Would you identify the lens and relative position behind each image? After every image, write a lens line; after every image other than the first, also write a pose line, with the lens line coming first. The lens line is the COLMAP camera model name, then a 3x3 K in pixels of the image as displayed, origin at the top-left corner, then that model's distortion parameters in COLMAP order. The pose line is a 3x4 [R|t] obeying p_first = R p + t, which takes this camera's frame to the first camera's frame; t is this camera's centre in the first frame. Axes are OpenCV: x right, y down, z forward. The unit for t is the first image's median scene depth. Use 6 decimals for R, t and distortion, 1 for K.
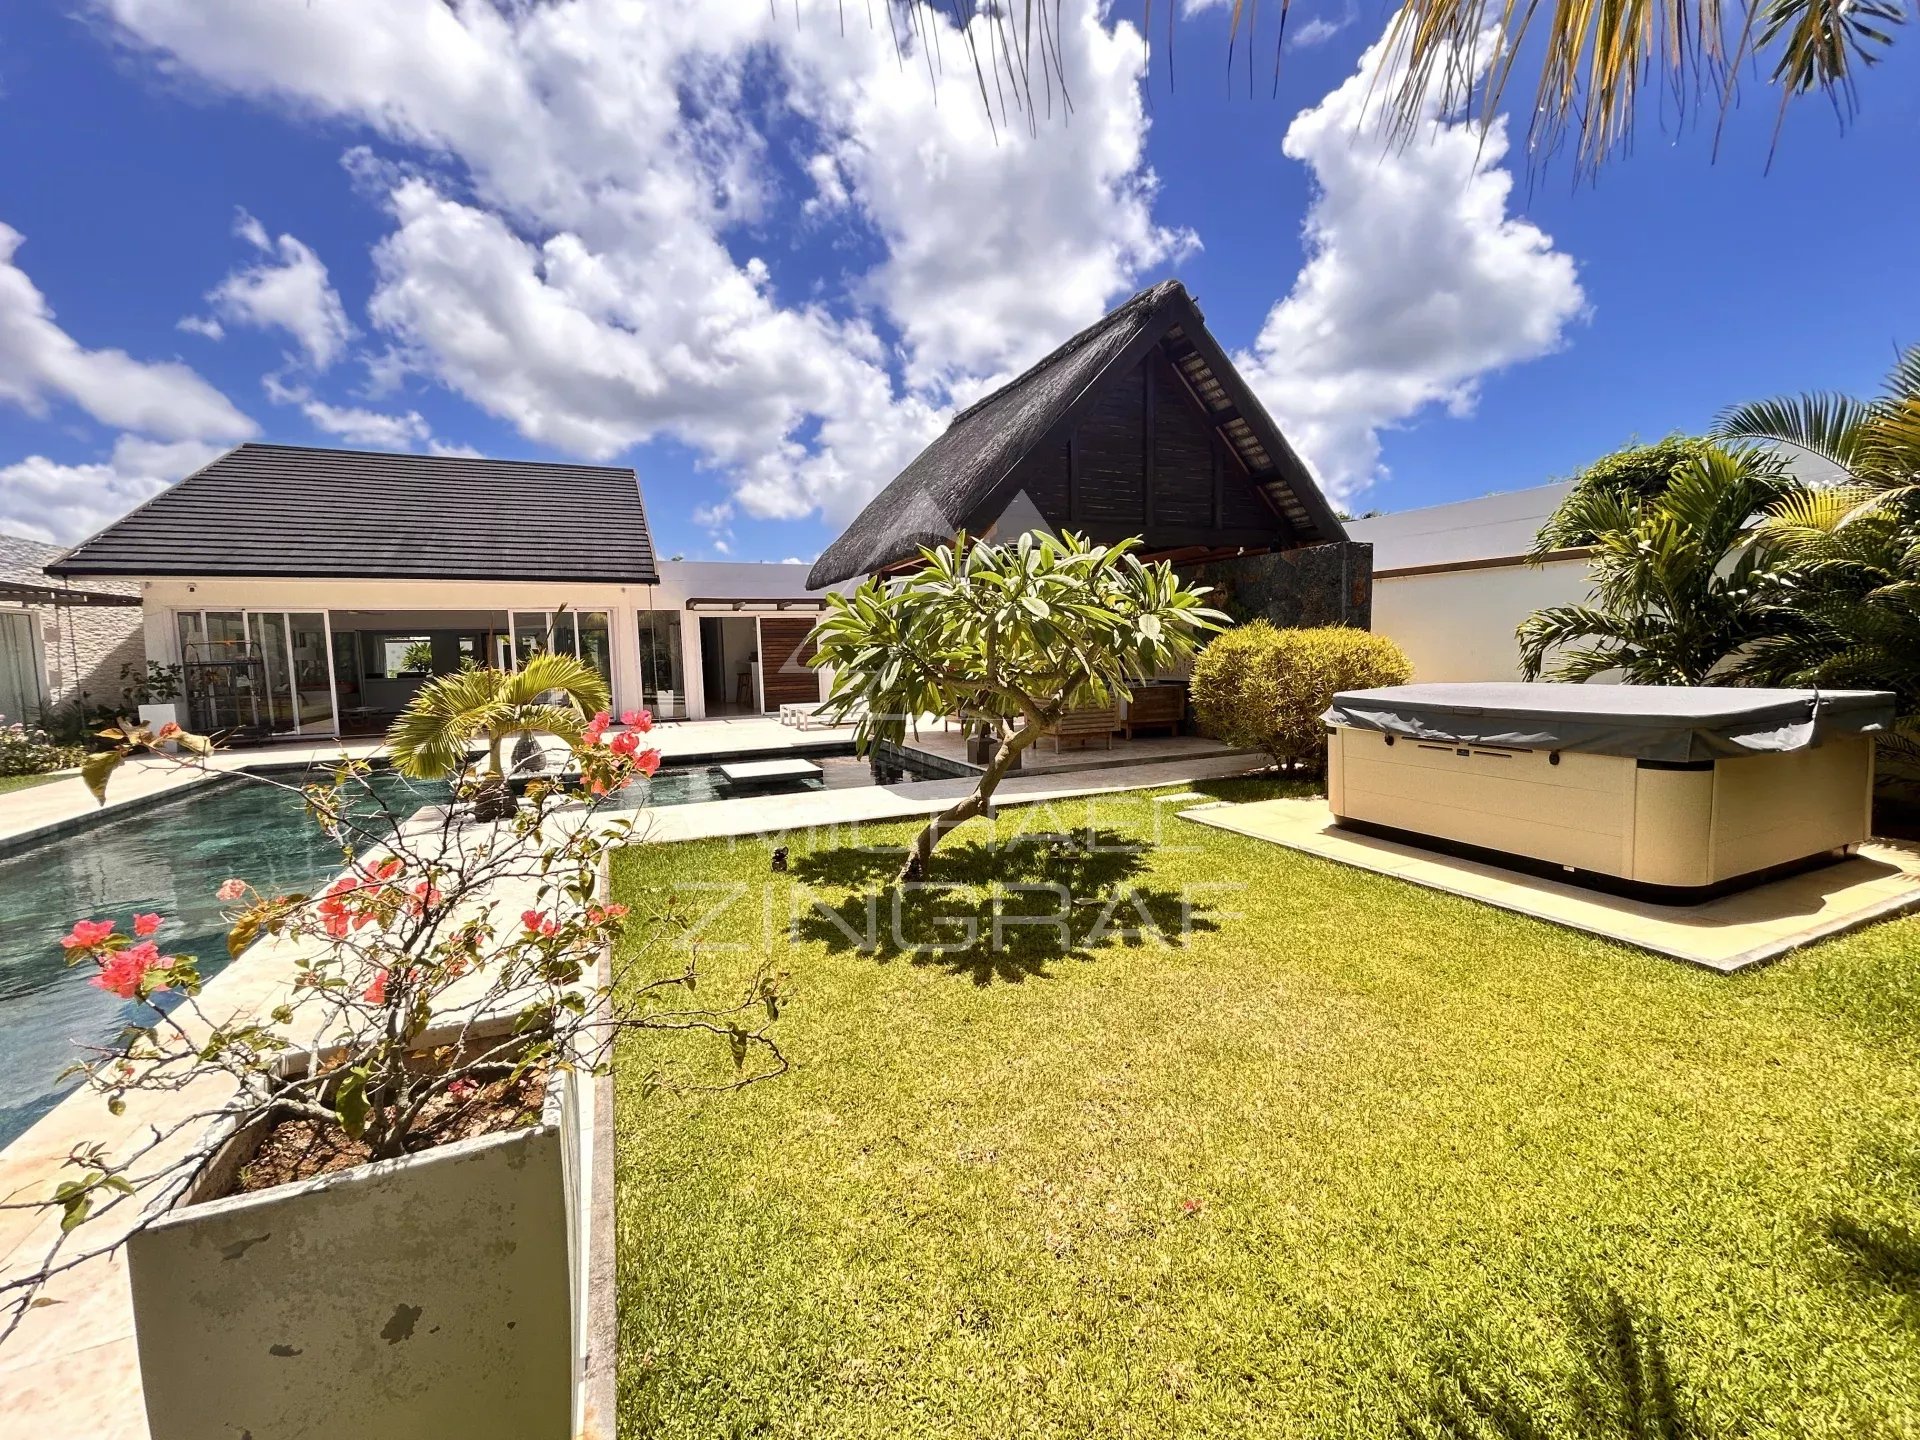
lens RADIAL K [[773.7, 0, 962.2], [0, 773.7, 716.7], [0, 0, 1]] dist [-0.001695, -0.000058]
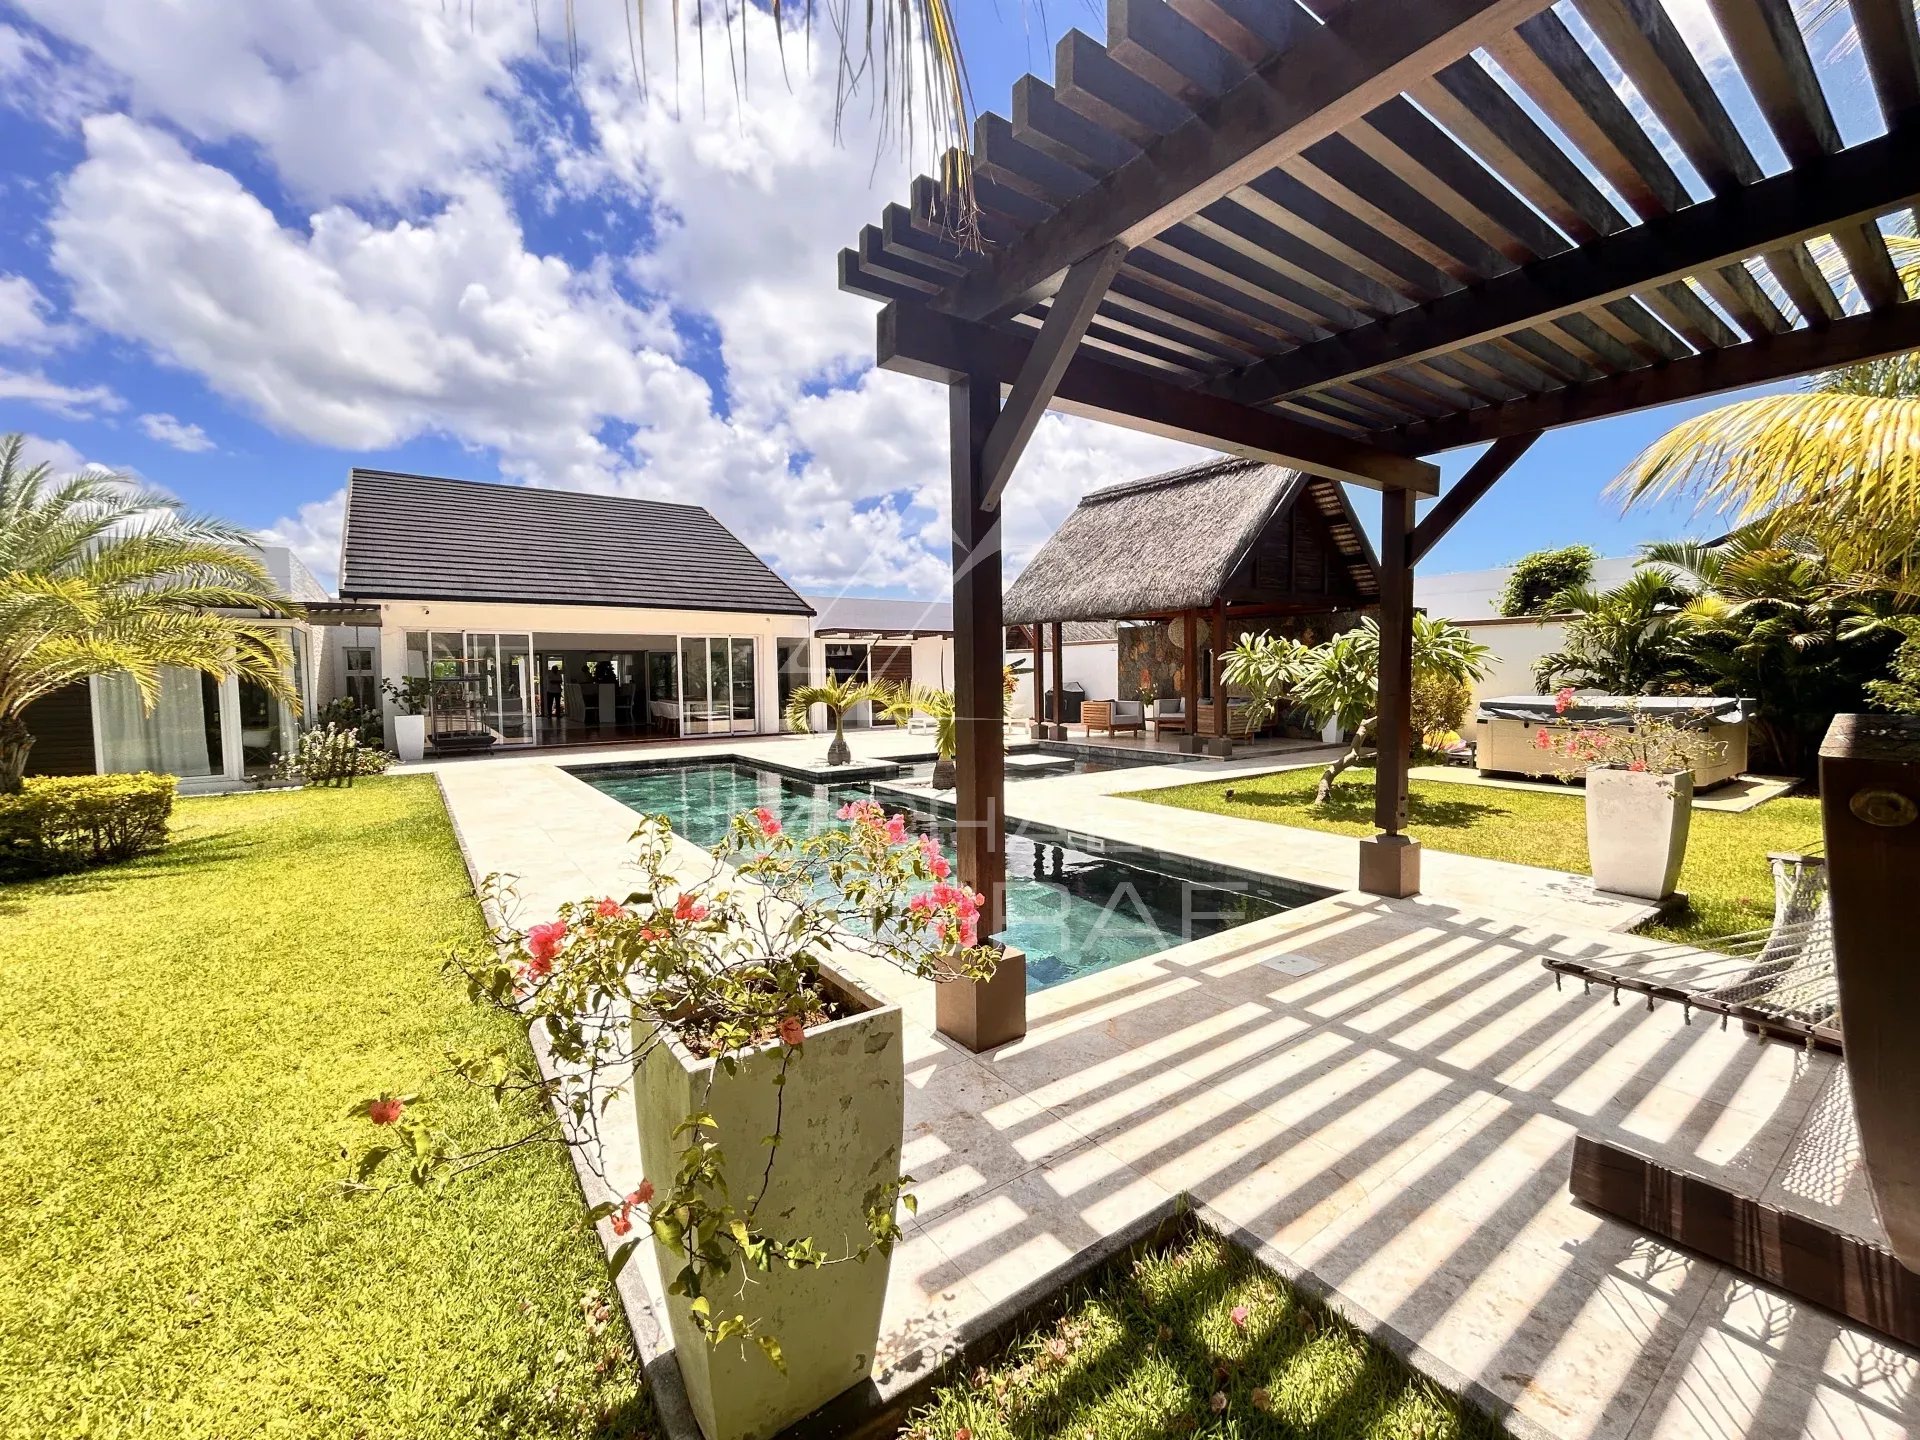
lens RADIAL K [[773.7, 0, 962.2], [0, 773.7, 716.7], [0, 0, 1]] dist [-0.001695, -0.000058]
pose [[0.981288, 0.000120, 0.192545, -0.638056], [0.006396, 0.999428, -0.033218, 0.035898], [-0.192439, 0.033827, 0.980726, -0.312457]]
